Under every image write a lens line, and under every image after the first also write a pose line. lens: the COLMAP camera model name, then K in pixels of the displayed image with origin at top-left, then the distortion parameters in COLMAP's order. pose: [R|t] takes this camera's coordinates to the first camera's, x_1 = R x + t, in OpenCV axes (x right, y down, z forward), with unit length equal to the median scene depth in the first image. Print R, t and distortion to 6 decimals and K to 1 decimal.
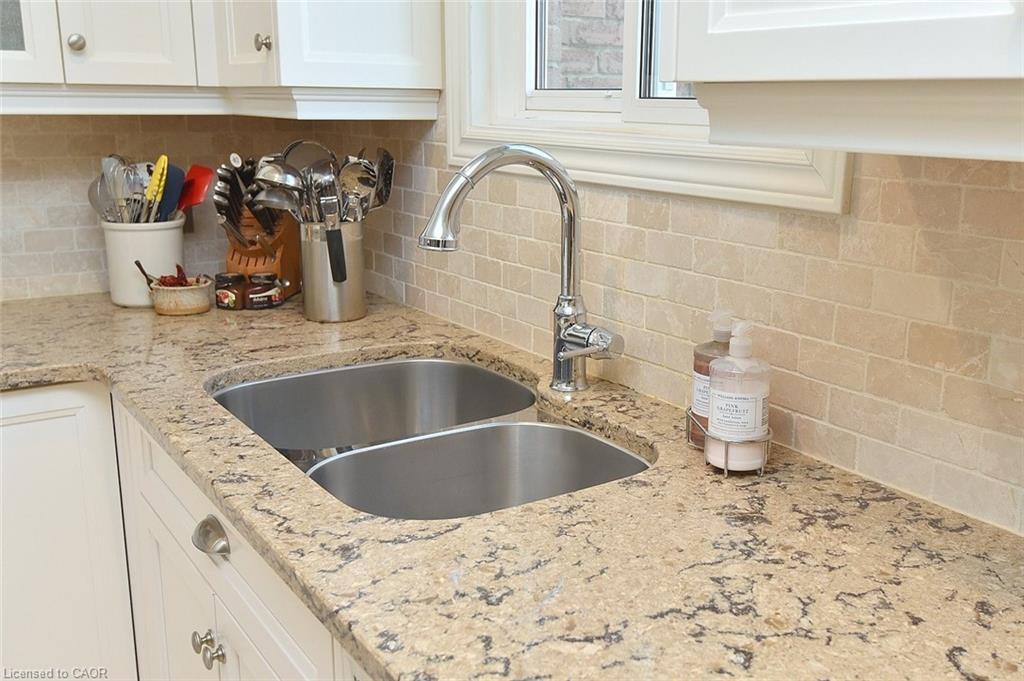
lens RADIAL K [[1003.5, 0, 568.8], [0, 1003.5, 329.3], [0, 0, 1]] dist [0.030193, -0.002812]
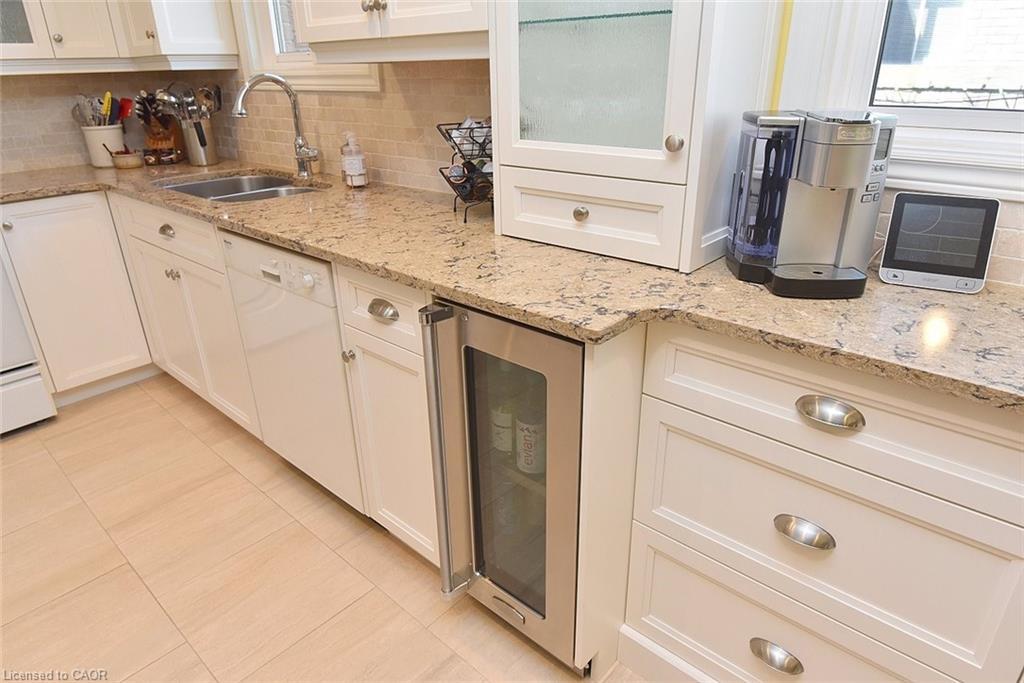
lens RADIAL K [[620.9, 0, 515.3], [0, 620.9, 338.4], [0, 0, 1]] dist [0.006651, -0.021846]
pose [[0.973710, -0.115000, 0.196631, 0.128934], [0.077224, 0.978740, 0.190011, 0.163653], [-0.214302, -0.169831, 0.961890, -0.561529]]
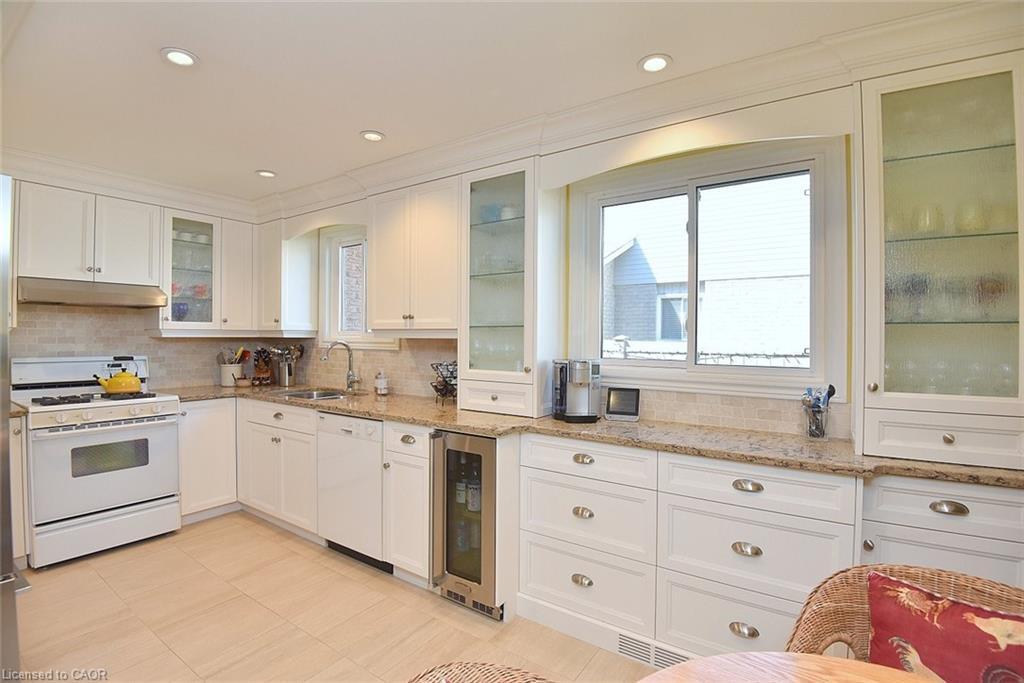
lens RADIAL K [[472.4, 0, 514.6], [0, 472.4, 337.2], [0, 0, 1]] dist [-0.001927, -0.028461]
pose [[0.934750, -0.006809, 0.355241, -0.053887], [0.084939, 0.975109, -0.204809, 0.272733], [-0.345004, 0.221619, 0.912062, -1.121134]]
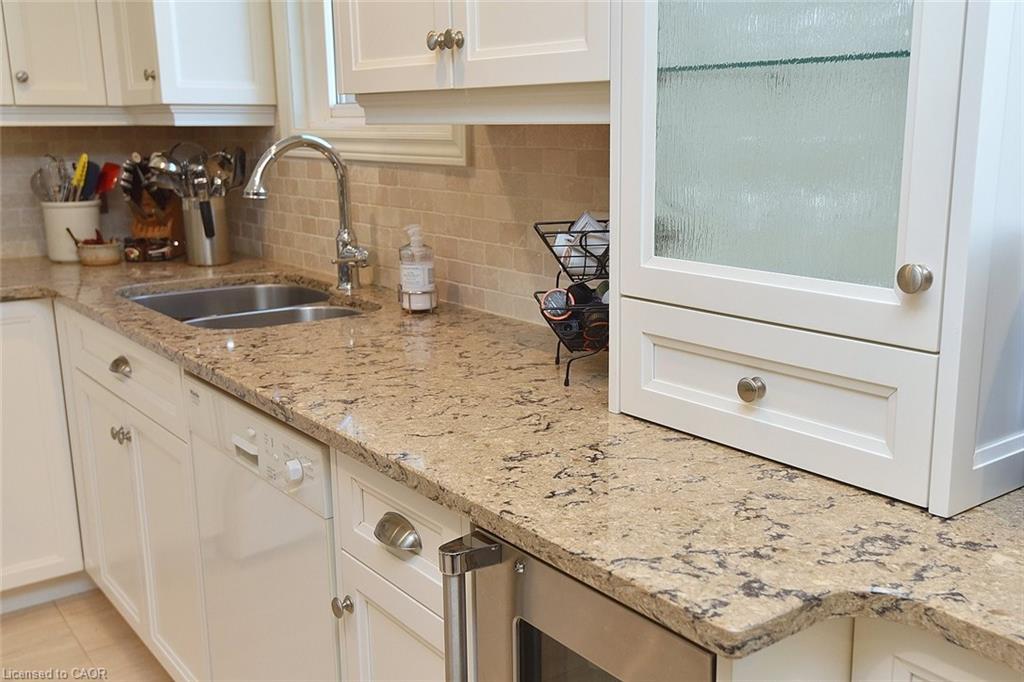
lens RADIAL K [[1023.7, 0, 552.6], [0, 1023.7, 345.7], [0, 0, 1]] dist [0.049176, -0.008738]
pose [[0.998696, -0.028939, 0.042067, 0.202896], [0.029405, 0.999512, -0.010502, 0.141184], [-0.041743, 0.011725, 0.999060, -0.518818]]
